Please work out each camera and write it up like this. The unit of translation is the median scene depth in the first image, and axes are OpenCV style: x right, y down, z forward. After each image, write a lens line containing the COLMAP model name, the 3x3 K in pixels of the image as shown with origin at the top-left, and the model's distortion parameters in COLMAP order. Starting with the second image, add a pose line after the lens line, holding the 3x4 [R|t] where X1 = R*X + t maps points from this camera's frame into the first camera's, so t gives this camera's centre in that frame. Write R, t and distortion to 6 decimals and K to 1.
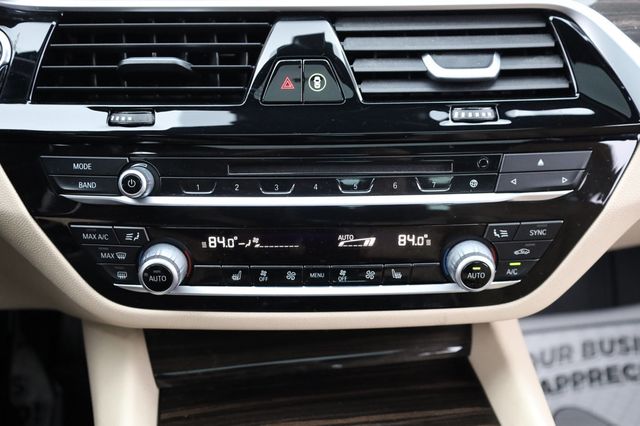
lens RADIAL K [[782.3, 0, 320.0], [0, 782.3, 213.0], [0, 0, 1]] dist [0.003522, -0.001586]
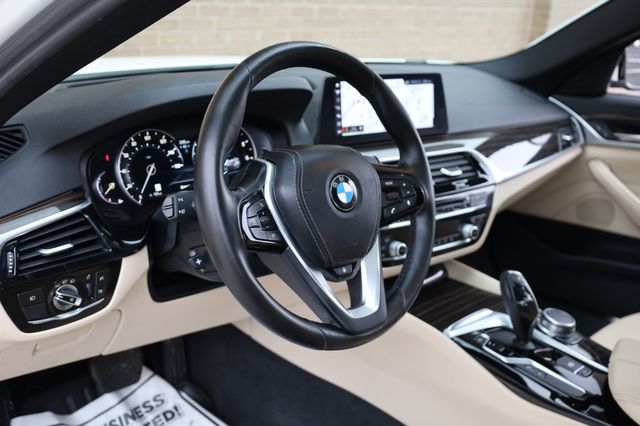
lens RADIAL K [[694.2, 0, 320.0], [0, 694.2, 213.0], [0, 0, 1]] dist [0.018623, 0.007593]
pose [[0.802300, -0.136667, 0.581066, -1.884071], [0.237986, 0.965961, -0.101402, 0.130722], [-0.547428, 0.219641, 0.807515, -0.922385]]
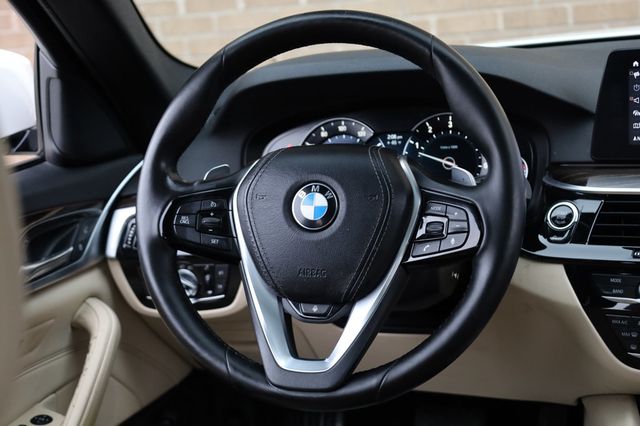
lens RADIAL K [[1107.2, 0, 320.0], [0, 1107.2, 213.0], [0, 0, 1]] dist [-0.009776, -0.049251]
pose [[0.904815, 0.020511, -0.425311, 0.140737], [-0.121062, 0.970010, -0.210770, 0.385255], [0.408233, 0.242197, 0.880163, -1.438574]]
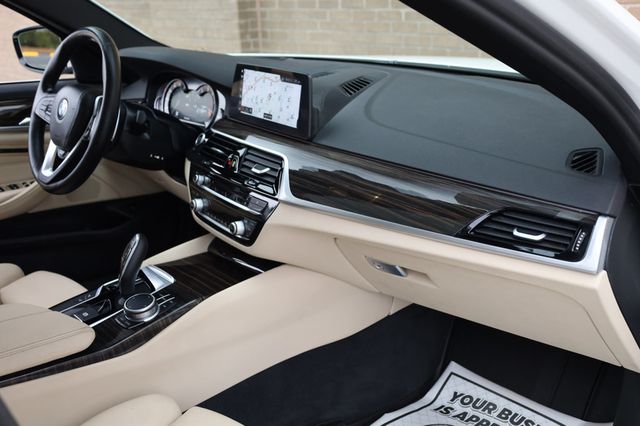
lens RADIAL K [[694.2, 0, 320.0], [0, 694.2, 213.0], [0, 0, 1]] dist [0.018623, 0.007593]
pose [[0.551654, 0.255921, -0.793840, 2.581962], [-0.387509, 0.921447, 0.027773, -0.195567], [0.738590, 0.292299, 0.607492, -0.472121]]
